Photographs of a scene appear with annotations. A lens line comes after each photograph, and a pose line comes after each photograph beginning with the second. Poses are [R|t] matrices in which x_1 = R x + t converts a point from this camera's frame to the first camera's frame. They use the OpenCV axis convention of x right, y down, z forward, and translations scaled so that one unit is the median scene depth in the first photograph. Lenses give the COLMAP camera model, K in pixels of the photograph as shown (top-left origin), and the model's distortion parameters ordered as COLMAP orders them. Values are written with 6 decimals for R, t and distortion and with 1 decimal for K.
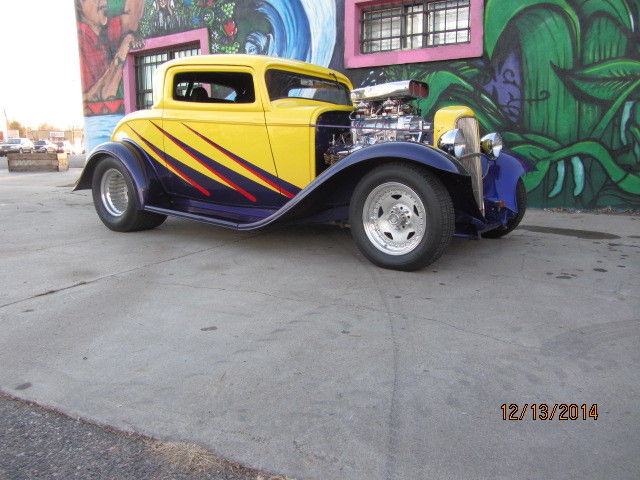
lens RADIAL K [[532.2, 0, 320.0], [0, 532.2, 240.0], [0, 0, 1]] dist [-0.038681, 0.018716]
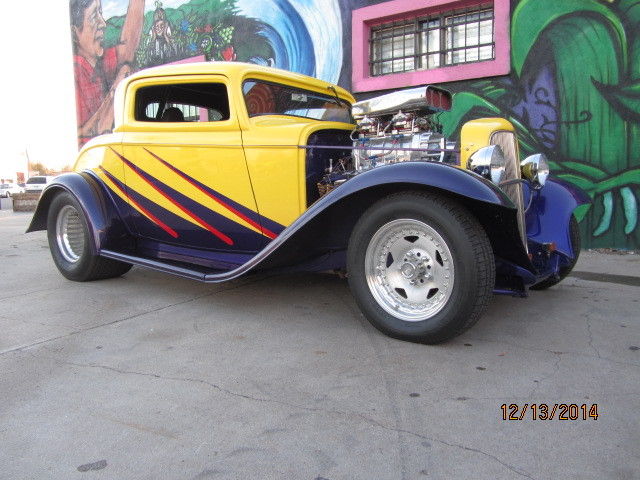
lens RADIAL K [[527.6, 0, 321.2], [0, 527.6, 243.8], [0, 0, 1]] dist [-0.038781, 0.013770]
pose [[0.999484, -0.005761, -0.031613, 0.025236], [0.003712, 0.997911, -0.064505, -0.016366], [0.031919, 0.064354, 0.997417, 0.162050]]
